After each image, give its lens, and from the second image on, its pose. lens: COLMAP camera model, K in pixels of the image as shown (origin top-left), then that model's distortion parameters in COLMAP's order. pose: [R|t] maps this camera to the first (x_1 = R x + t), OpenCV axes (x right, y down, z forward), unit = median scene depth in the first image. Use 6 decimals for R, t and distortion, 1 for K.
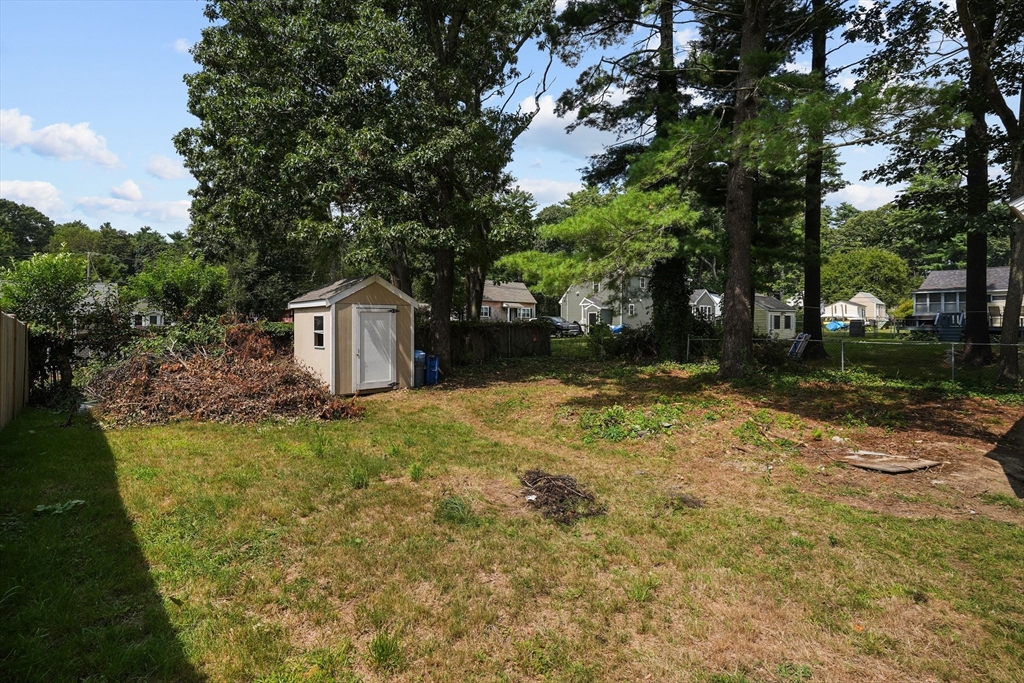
lens RADIAL K [[496.6, 0, 512.5], [0, 496.6, 342.4], [0, 0, 1]] dist [0.000057, 0.000998]
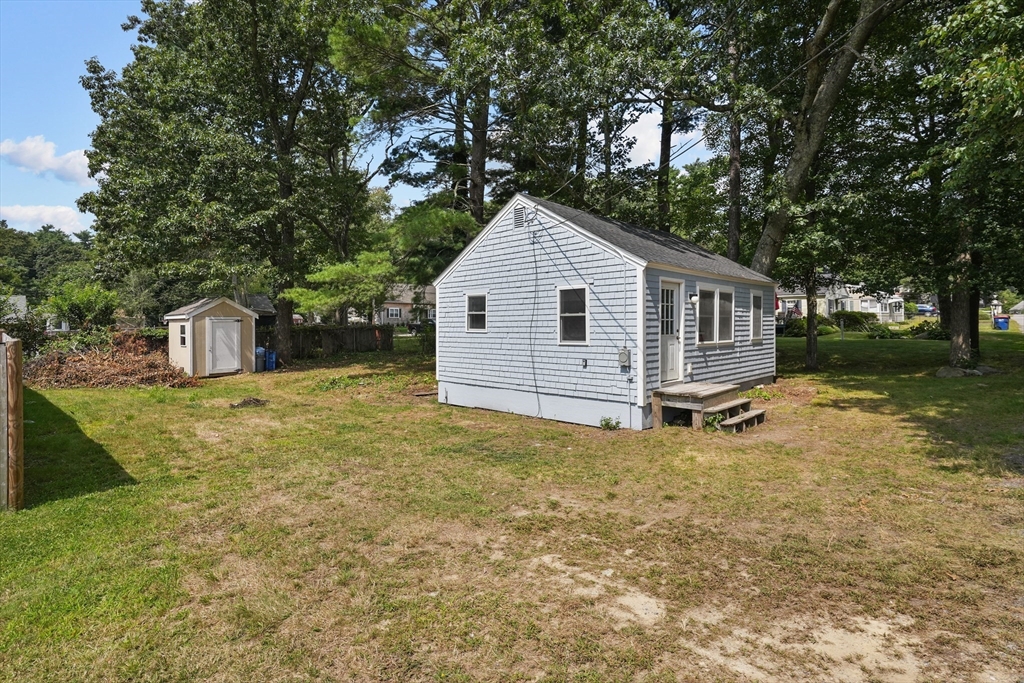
lens RADIAL K [[496.6, 0, 511.0], [0, 496.6, 335.3], [0, 0, 1]] dist [0.000057, 0.000998]
pose [[0.993367, -0.013681, 0.114169, 0.401252], [0.015017, 0.999828, -0.010843, 0.008366], [-0.114001, 0.012486, 0.993402, -0.570273]]
